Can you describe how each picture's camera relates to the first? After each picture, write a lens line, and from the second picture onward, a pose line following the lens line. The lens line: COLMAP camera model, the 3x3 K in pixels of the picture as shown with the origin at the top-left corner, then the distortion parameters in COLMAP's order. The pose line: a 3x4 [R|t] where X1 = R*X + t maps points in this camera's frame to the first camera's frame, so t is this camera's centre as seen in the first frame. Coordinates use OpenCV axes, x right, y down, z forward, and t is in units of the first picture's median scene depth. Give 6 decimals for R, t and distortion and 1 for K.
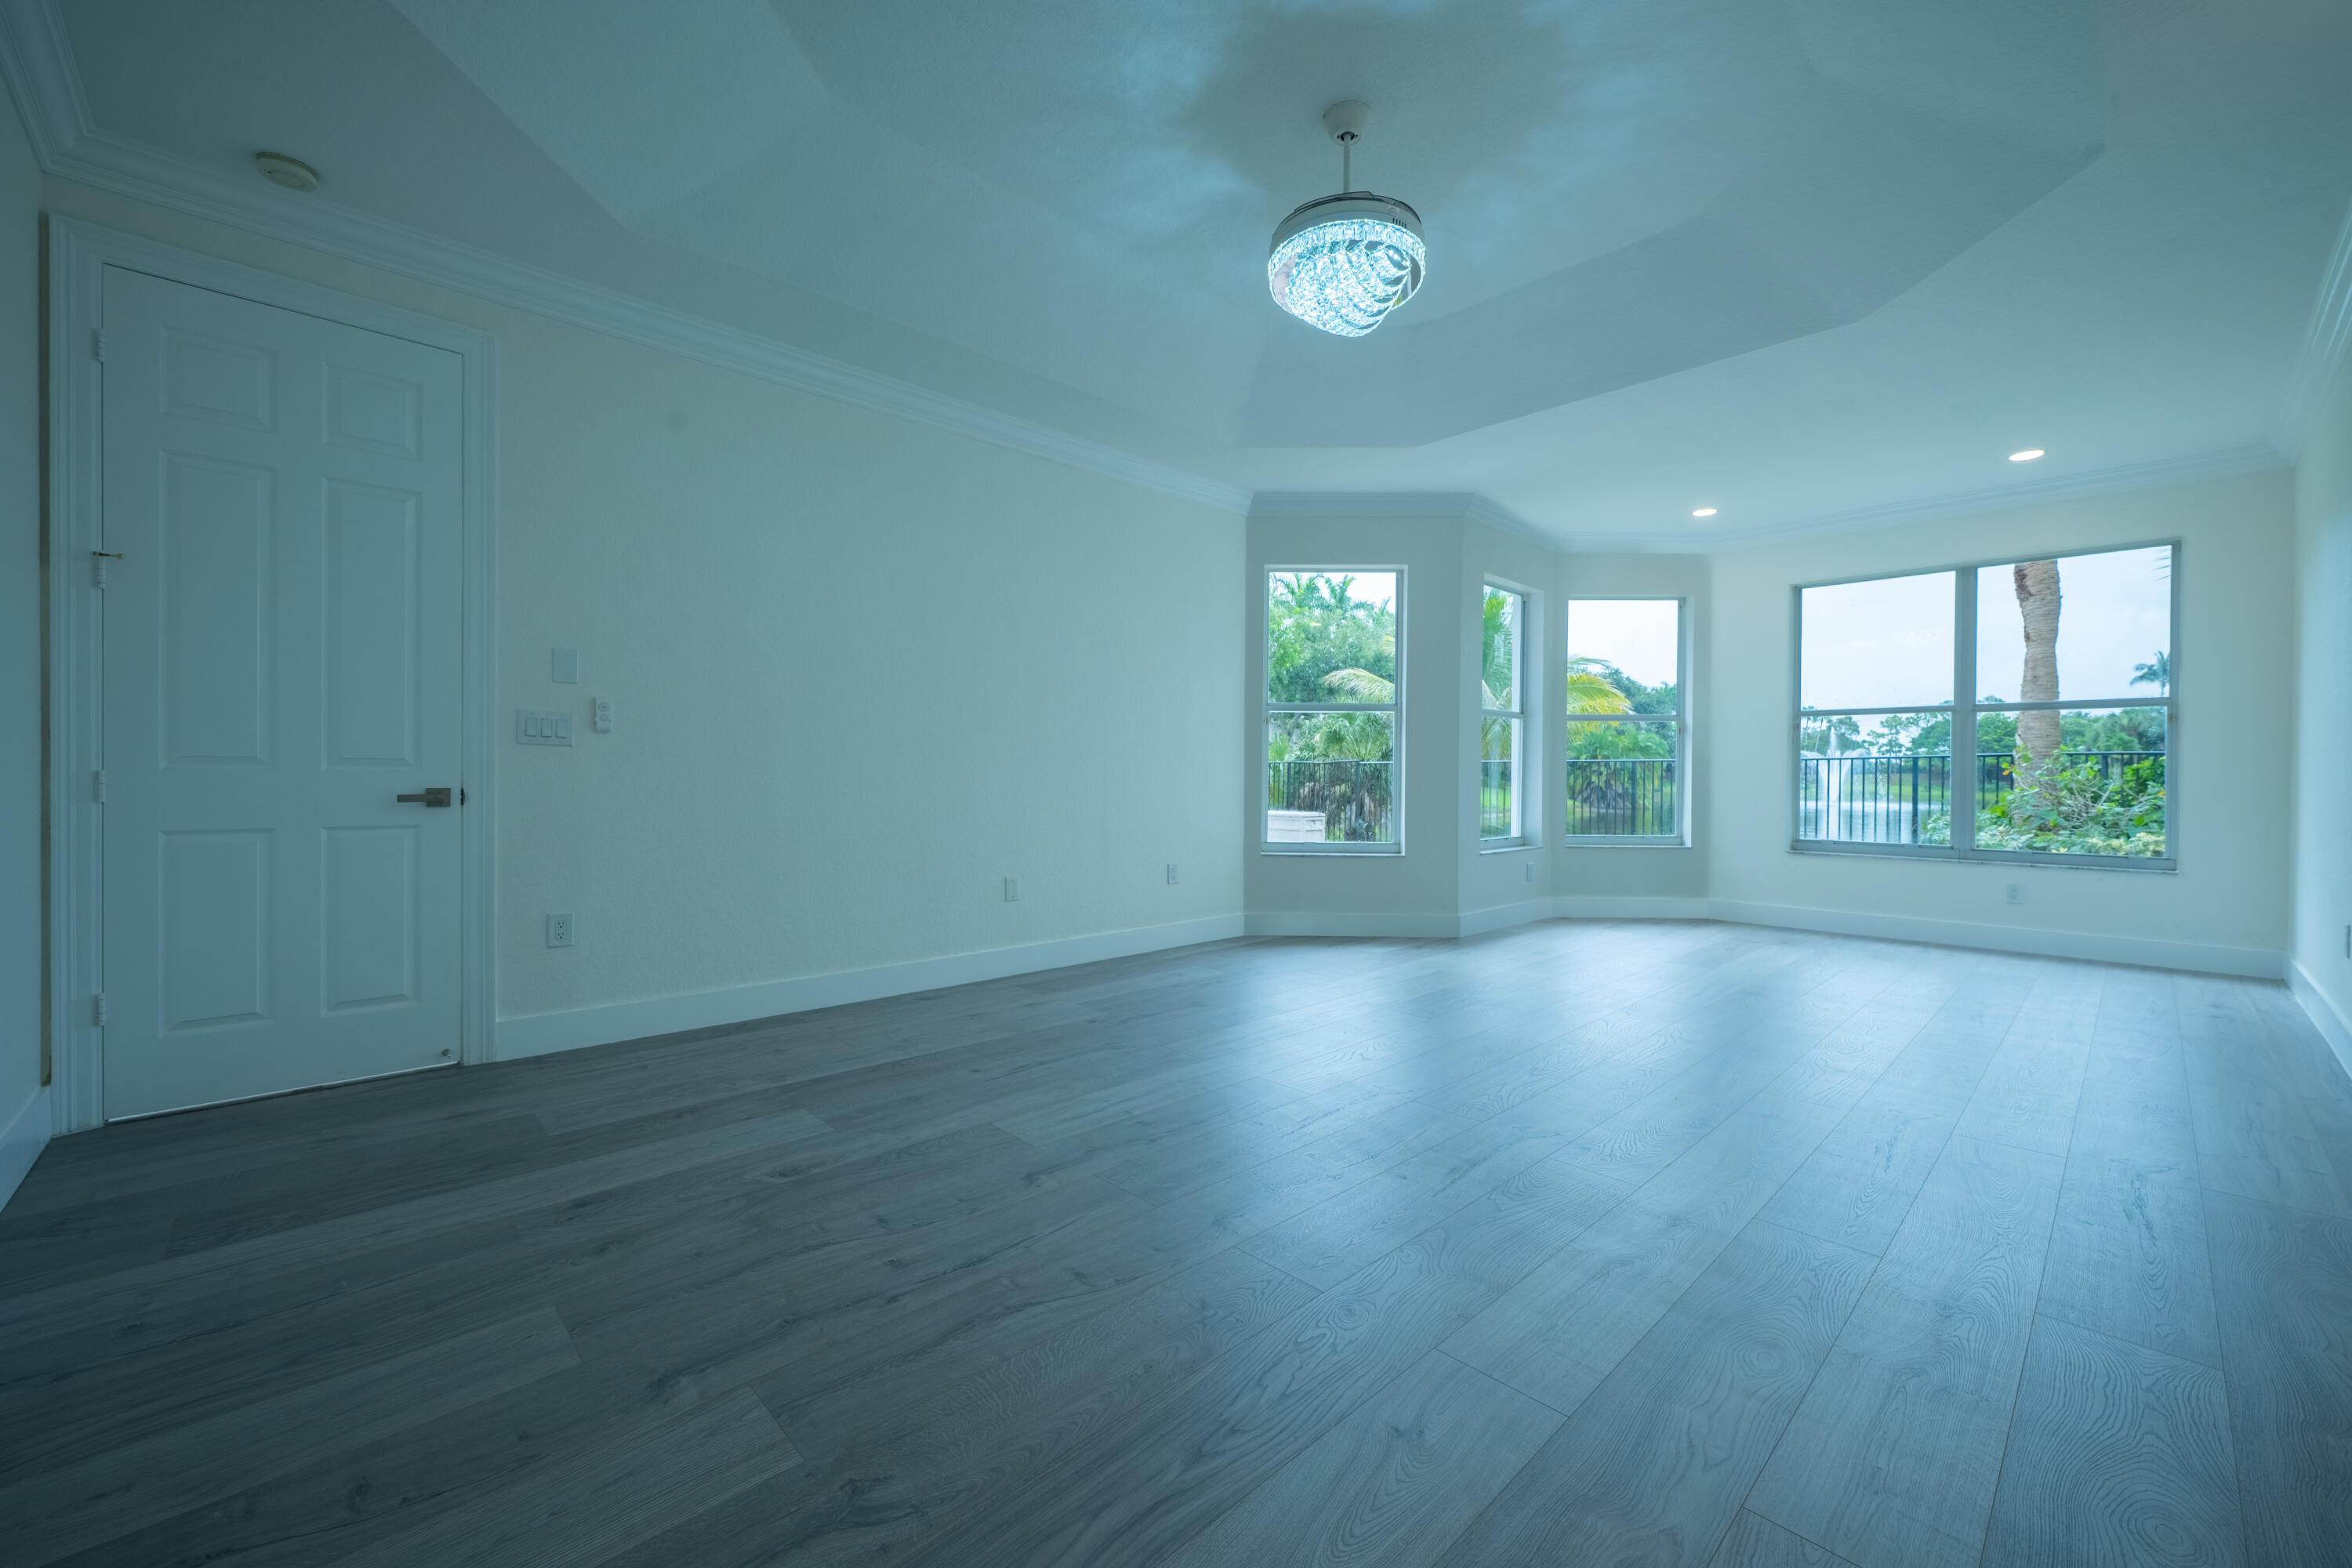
lens RADIAL K [[925.9, 0, 1174.2], [0, 925.9, 778.8], [0, 0, 1]] dist [-0.001873, 0.000527]
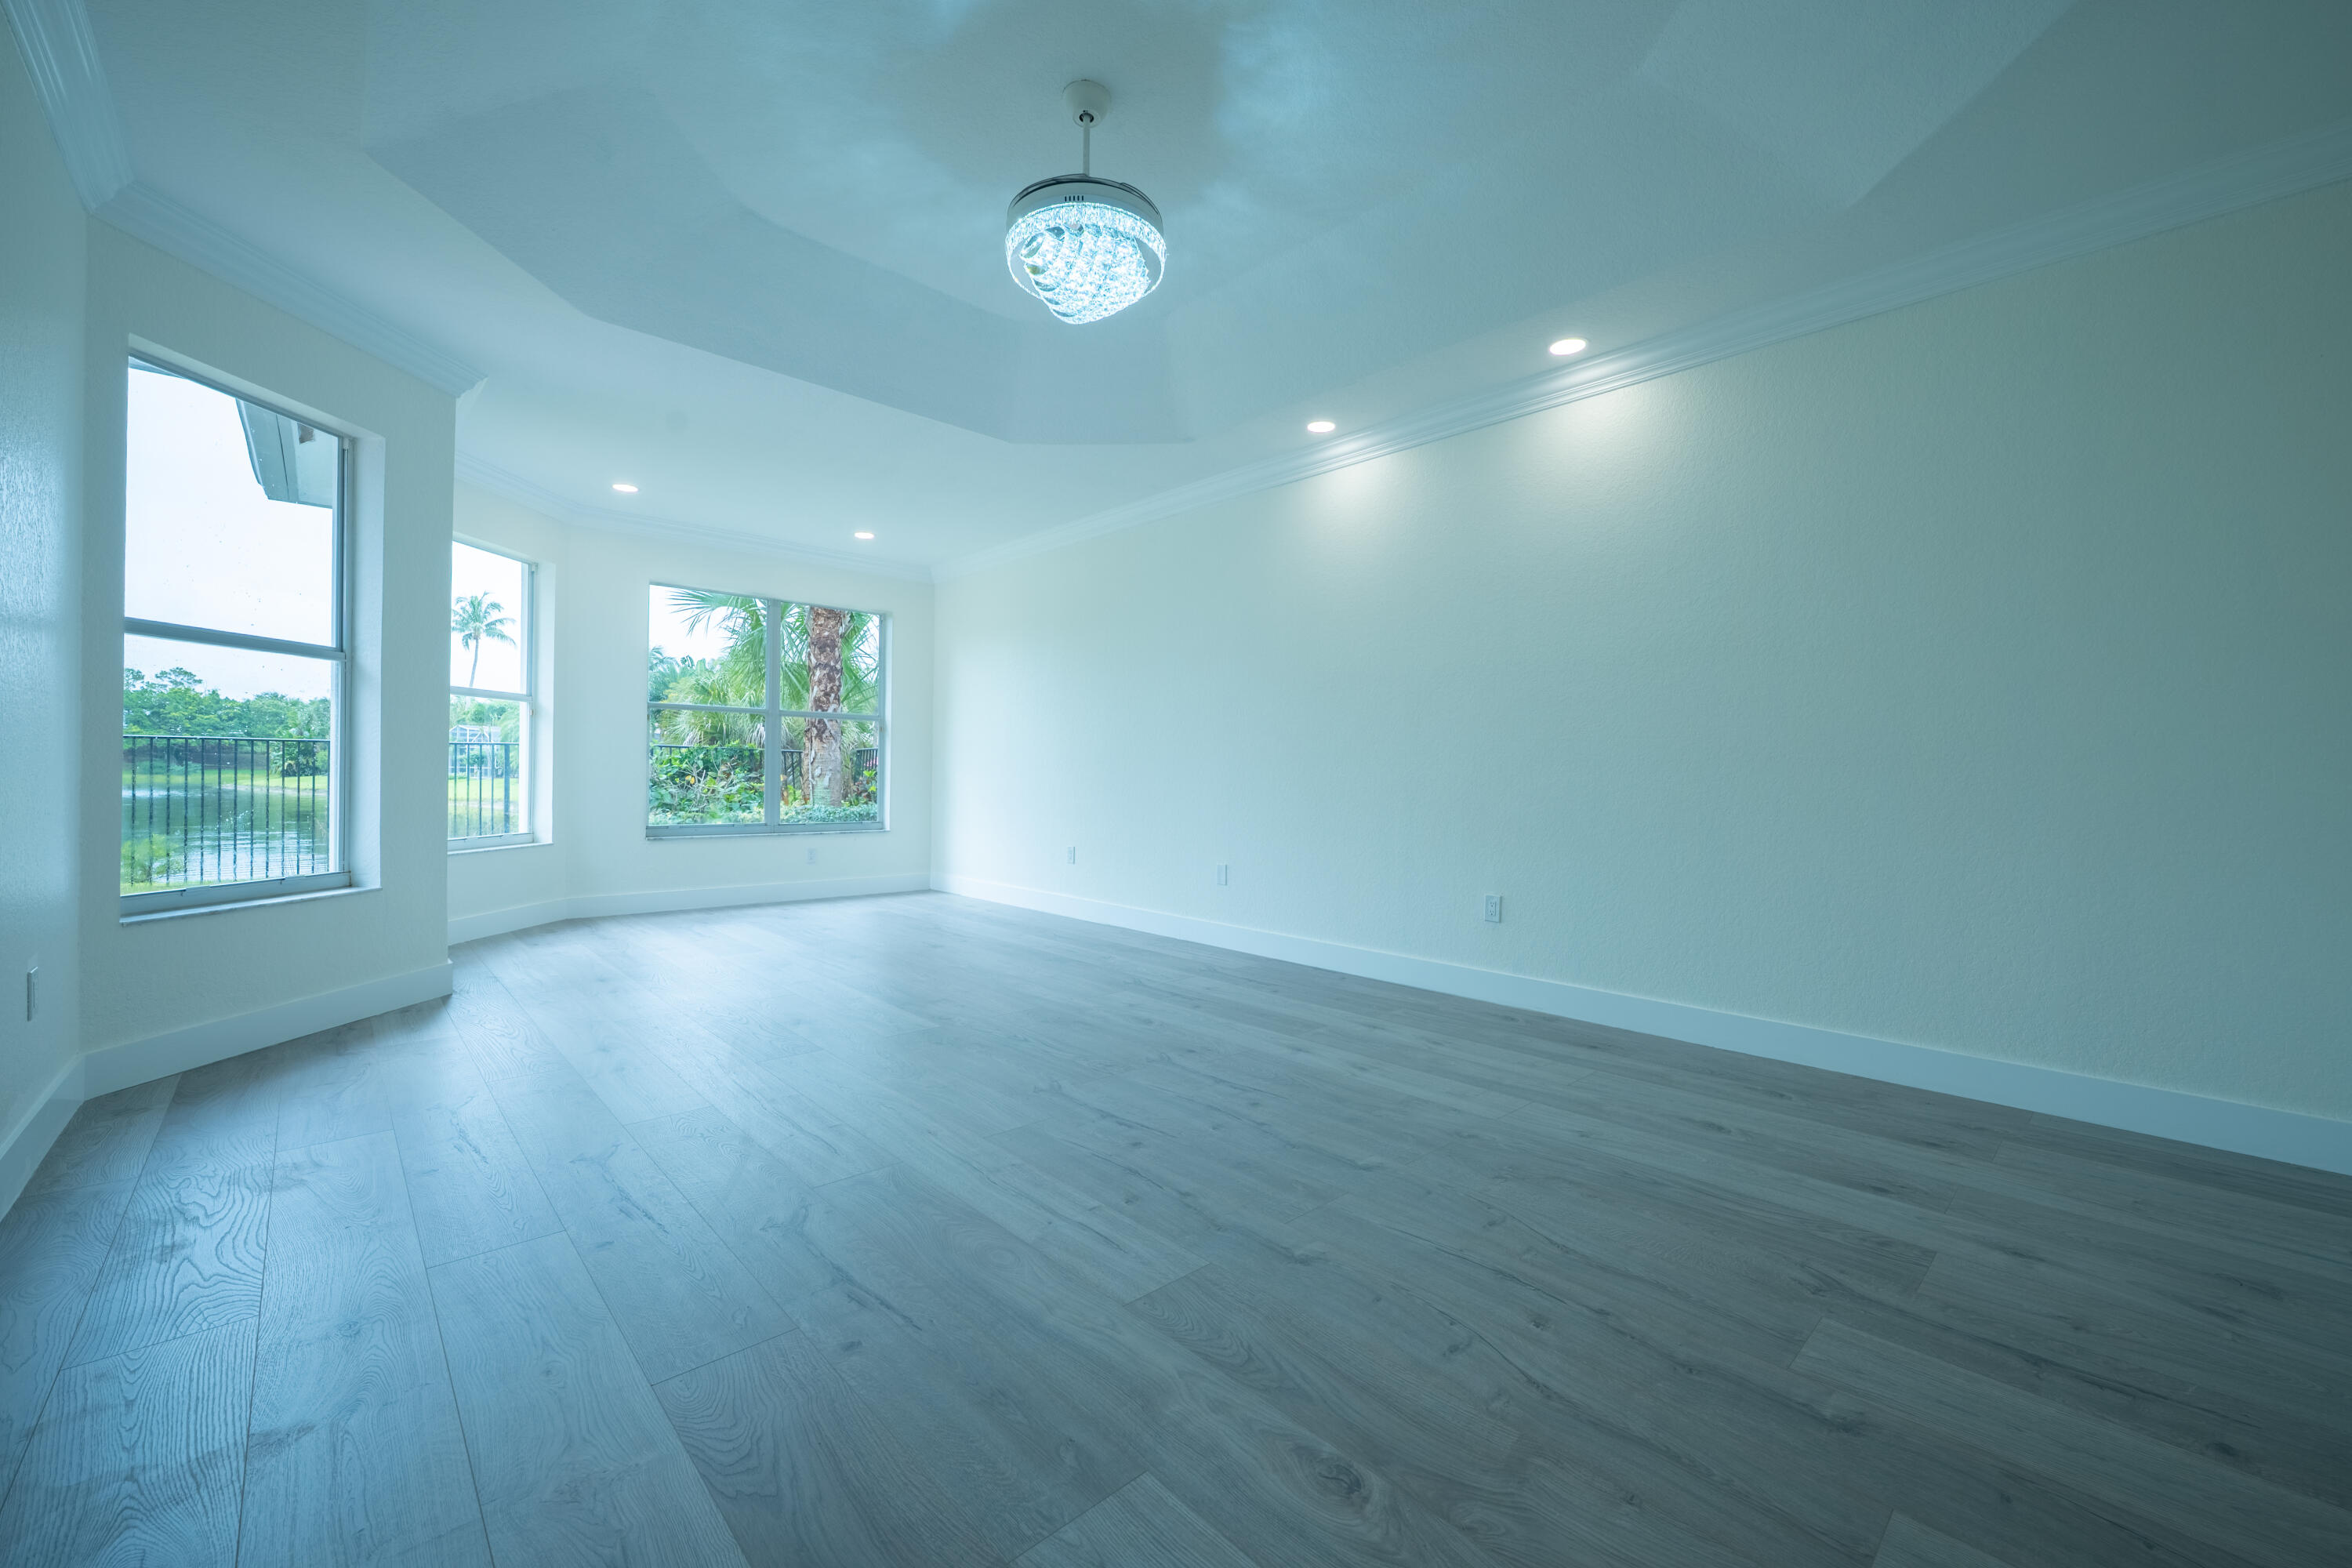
lens RADIAL K [[921.3, 0, 1216.8], [0, 921.3, 754.5], [0, 0, 1]] dist [0.000417, 0.000008]
pose [[-0.009257, 0.016871, 0.999815, -0.354202], [-0.008801, 0.999818, -0.016953, -0.001818], [-0.999918, -0.008957, -0.009107, 0.391938]]
